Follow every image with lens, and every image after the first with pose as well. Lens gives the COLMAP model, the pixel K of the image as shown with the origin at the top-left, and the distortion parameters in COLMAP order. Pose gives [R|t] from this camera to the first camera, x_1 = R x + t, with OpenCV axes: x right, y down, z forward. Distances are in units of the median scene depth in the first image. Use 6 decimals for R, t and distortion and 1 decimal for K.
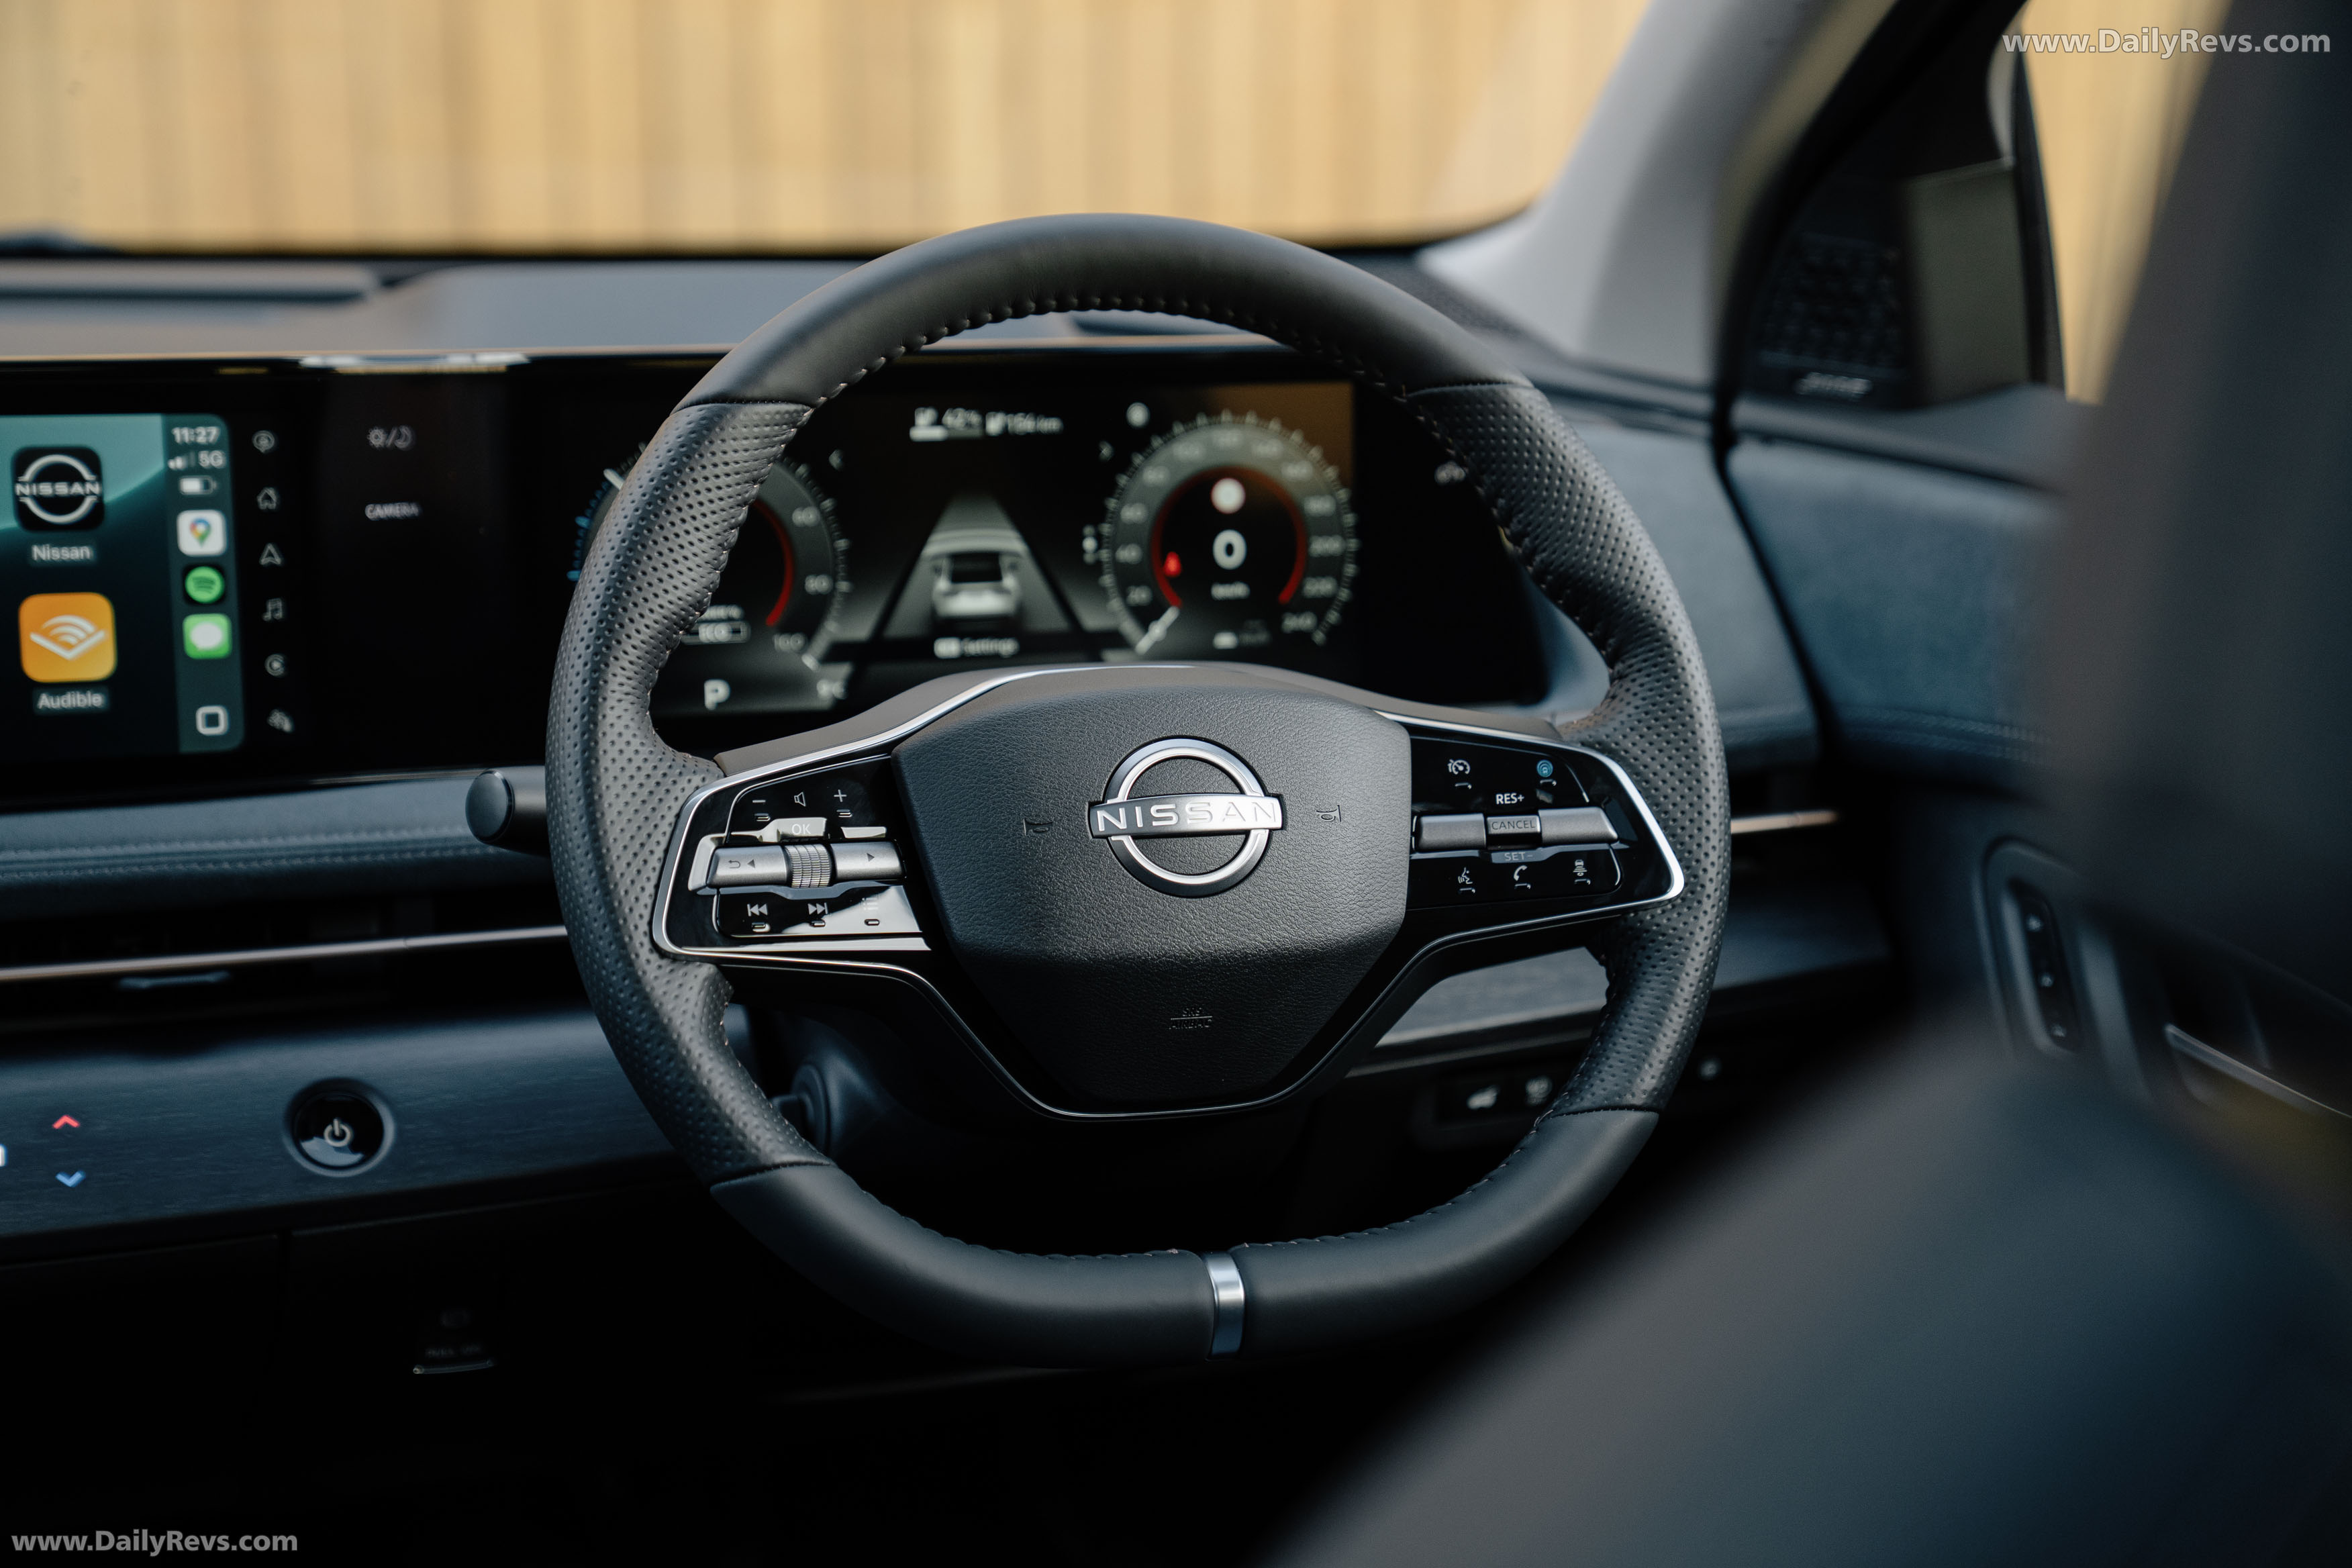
lens RADIAL K [[4093.5, 0, 1167.6], [0, 4093.5, 774.5], [0, 0, 1]] dist [0.263183, 0.000000]
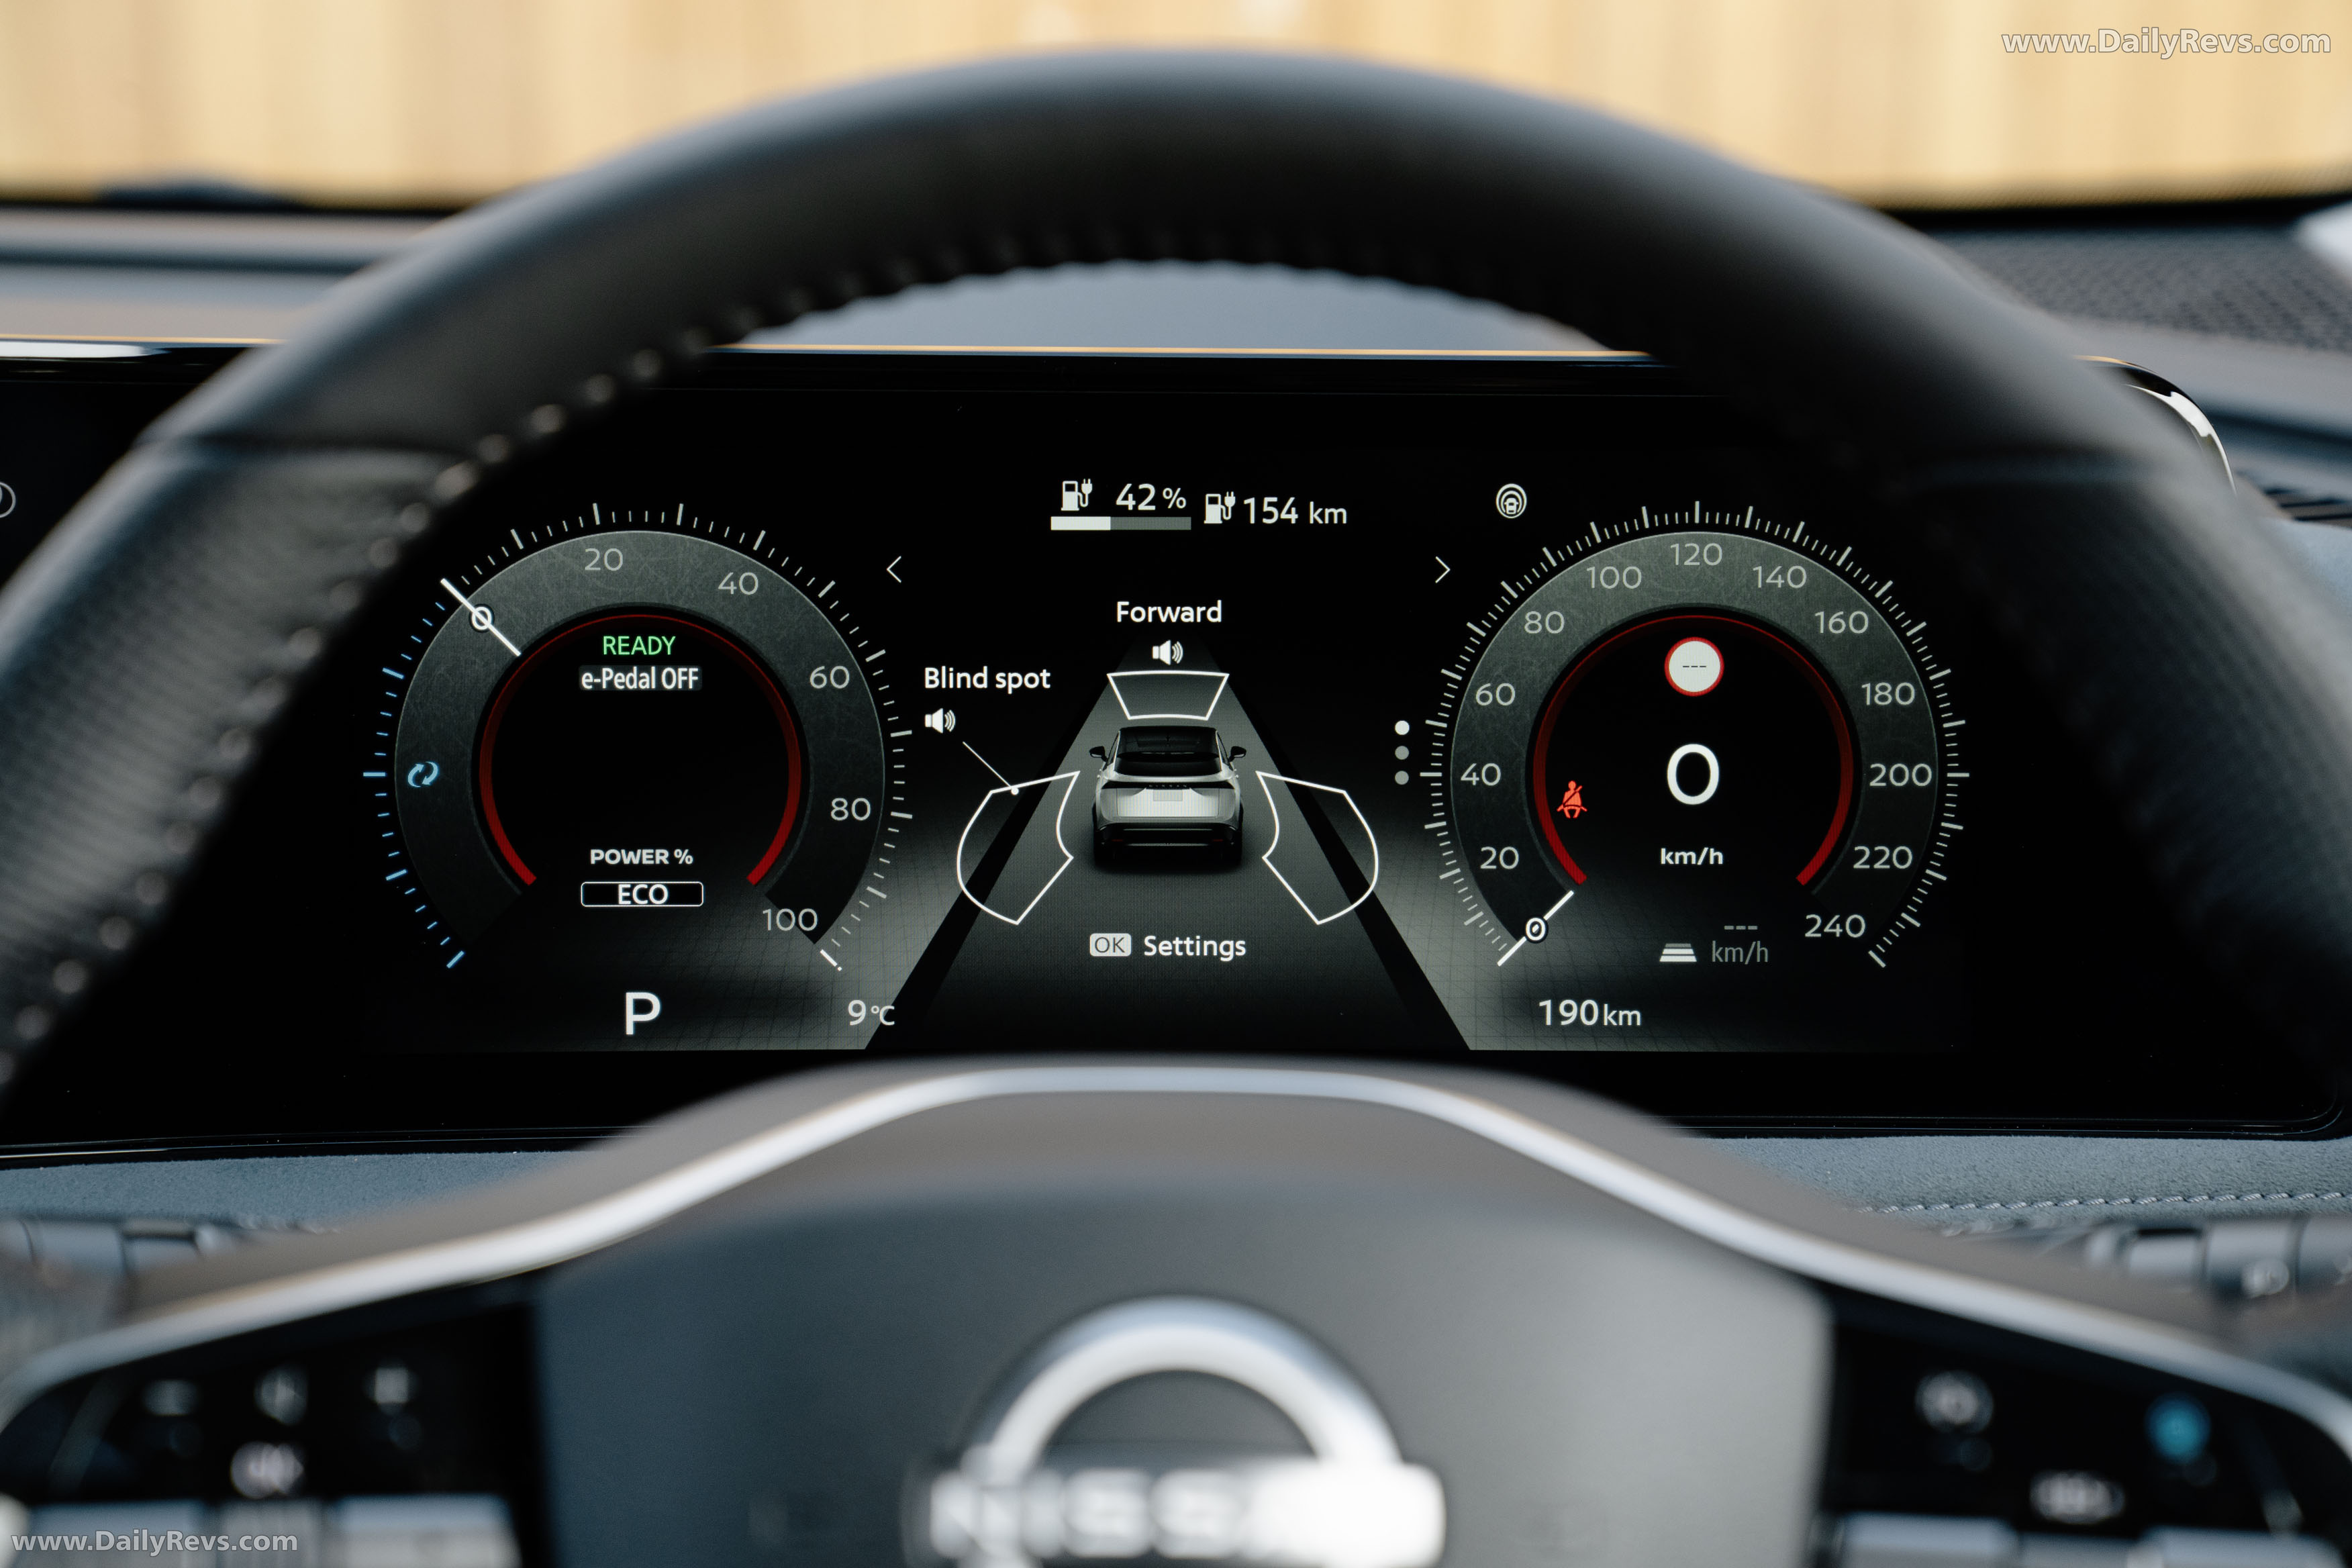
lens RADIAL K [[4093.5, 0, 1171.9], [0, 4093.5, 776.6], [0, 0, 1]] dist [0.263183, 0.000000]
pose [[0.962079, 0.052291, -0.267713, 0.099461], [-0.055722, 0.998433, -0.005226, -0.054698], [0.267021, 0.019945, 0.963484, 0.562515]]
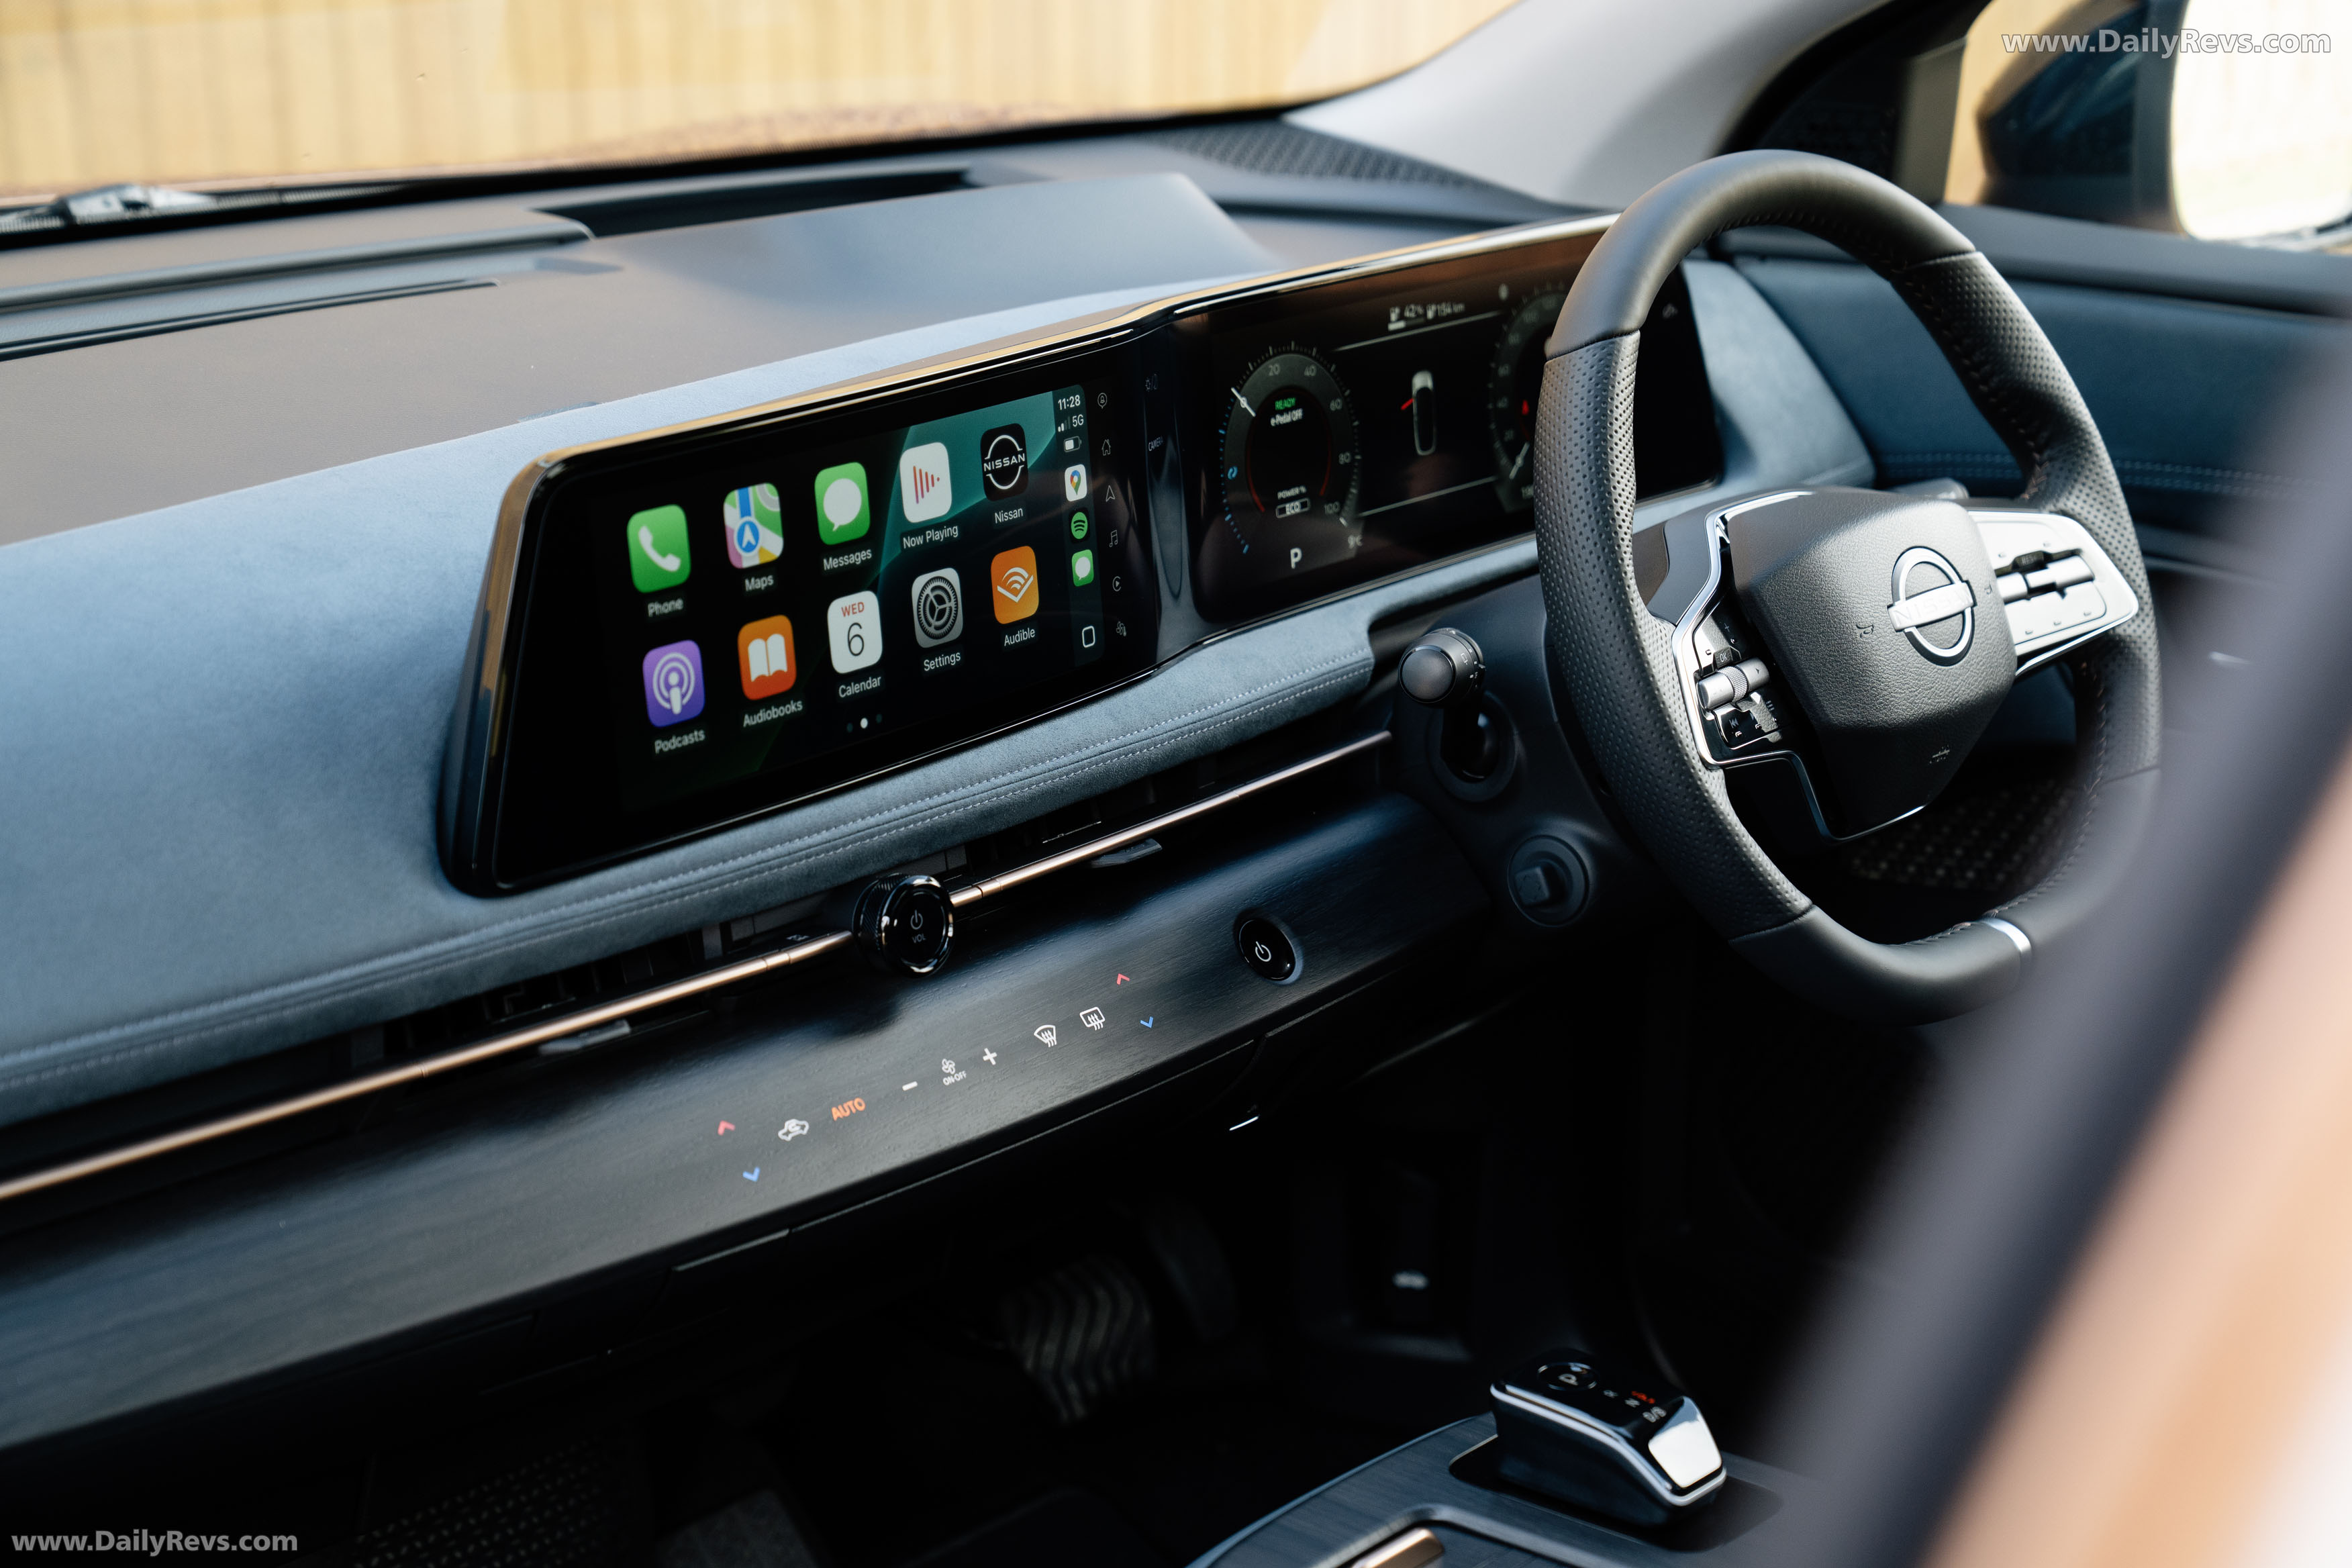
lens RADIAL K [[3866.4, 0, 1180.0], [0, 3866.4, 797.6], [0, 0, 1]] dist [0.053944, 0.000000]
pose [[0.860741, -0.162052, 0.482560, -0.770294], [0.113595, 0.985217, 0.128233, -0.109903], [-0.496207, -0.055559, 0.866425, 0.013178]]
